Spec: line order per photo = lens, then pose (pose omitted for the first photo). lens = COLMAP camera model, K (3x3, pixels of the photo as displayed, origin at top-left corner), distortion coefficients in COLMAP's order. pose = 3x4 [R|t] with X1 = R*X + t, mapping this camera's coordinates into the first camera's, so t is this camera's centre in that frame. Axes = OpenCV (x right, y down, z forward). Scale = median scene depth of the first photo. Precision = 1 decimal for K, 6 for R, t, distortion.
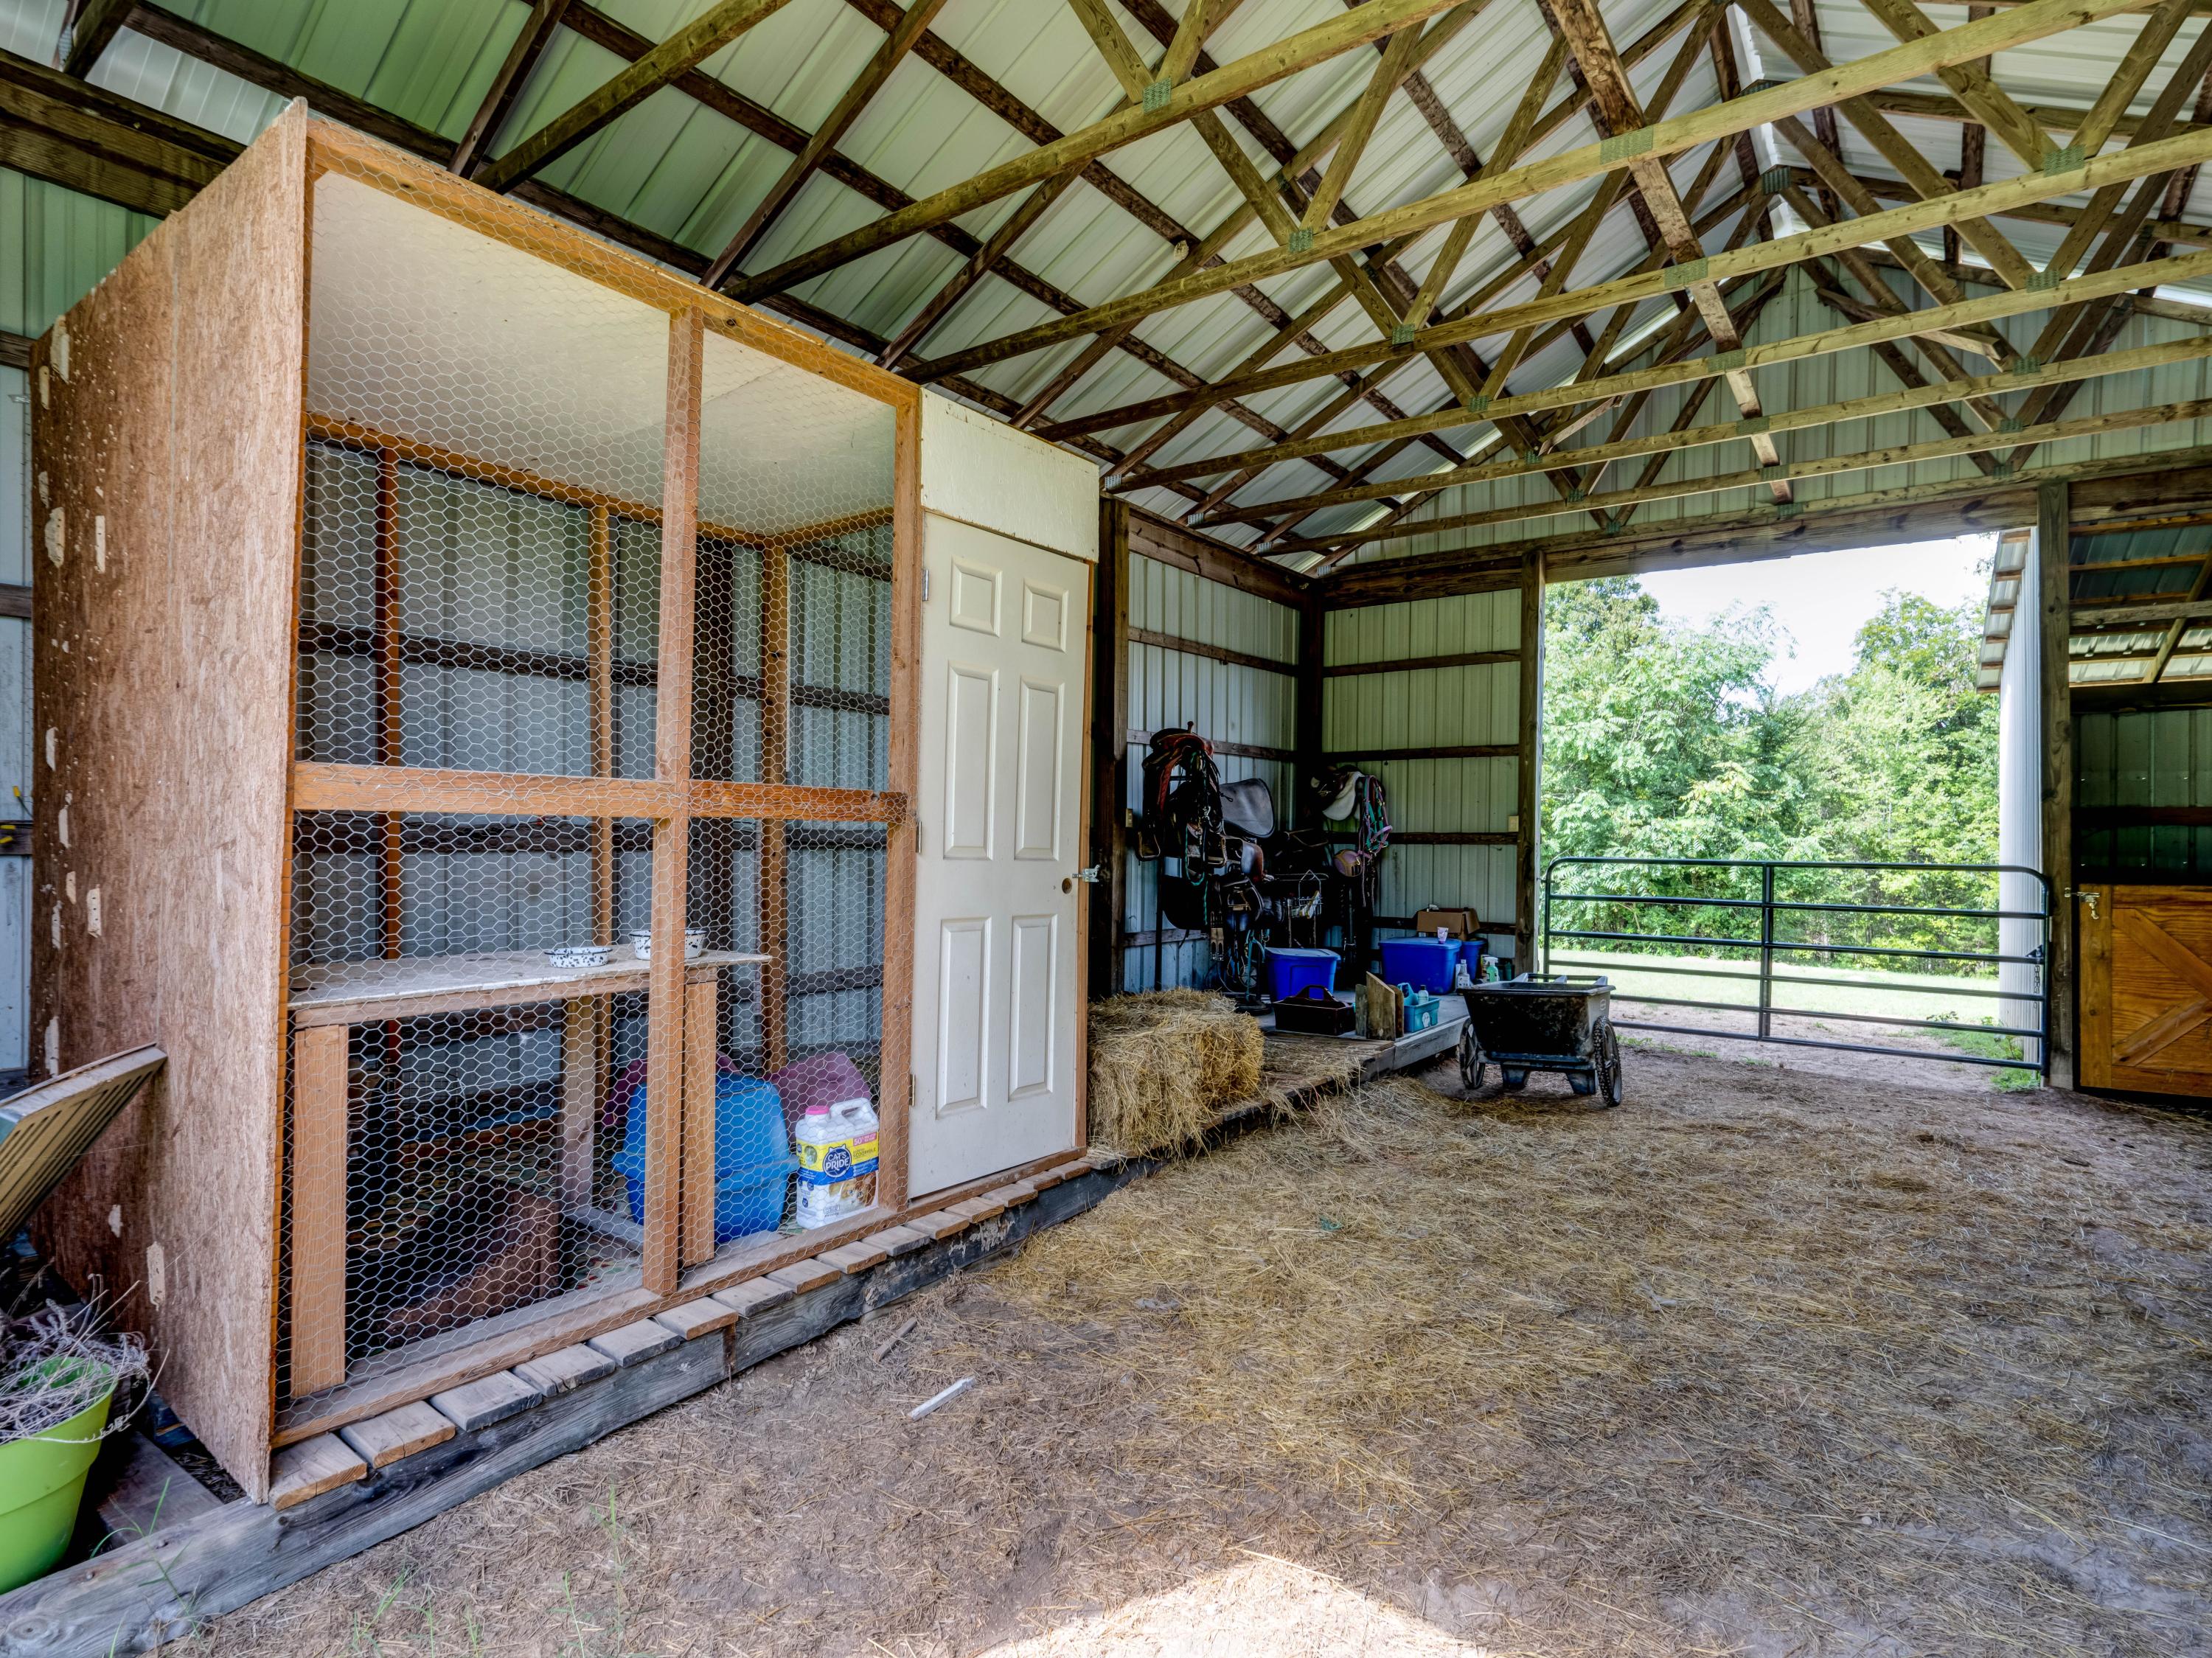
lens RADIAL K [[1128.3, 0, 1112.1], [0, 1128.3, 838.0], [0, 0, 1]] dist [-0.000070, -0.000135]
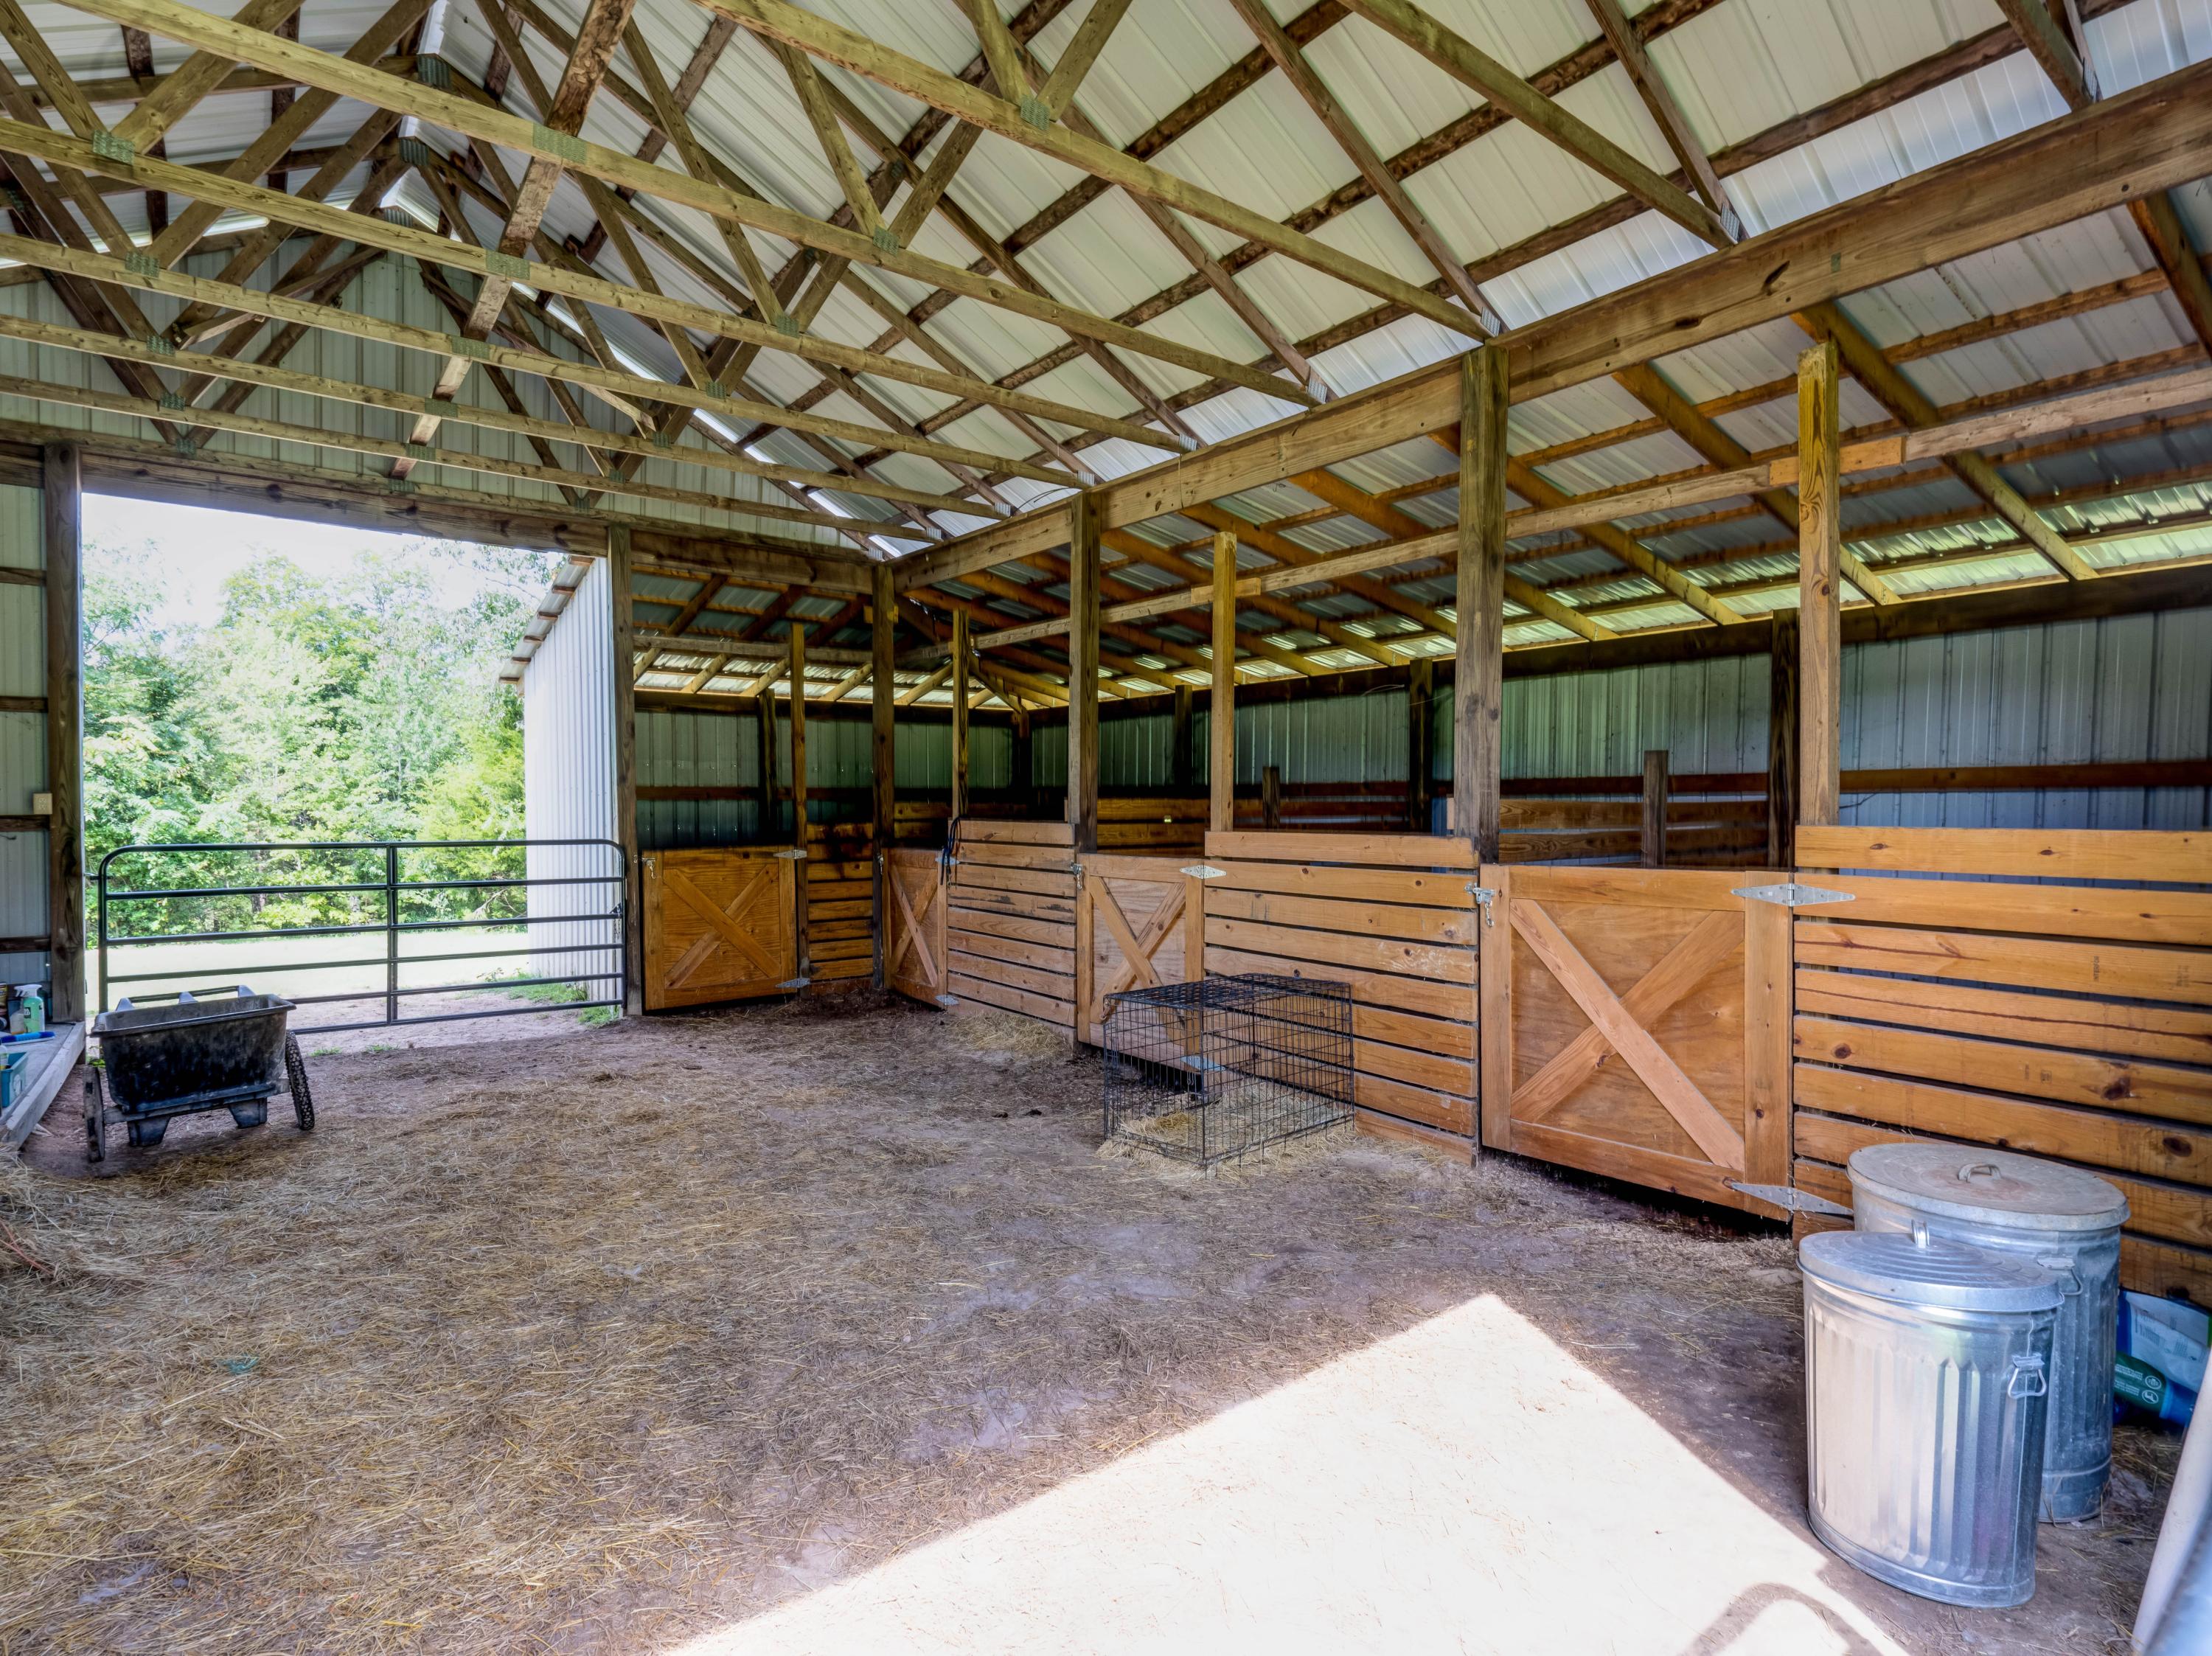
lens RADIAL K [[1136.6, 0, 1111.7], [0, 1136.6, 818.9], [0, 0, 1]] dist [-0.002896, -0.000312]
pose [[0.289281, -0.021261, 0.957008, -0.191527], [0.002766, 0.999768, 0.021375, -0.019802], [-0.957240, -0.003537, 0.289273, 0.121227]]
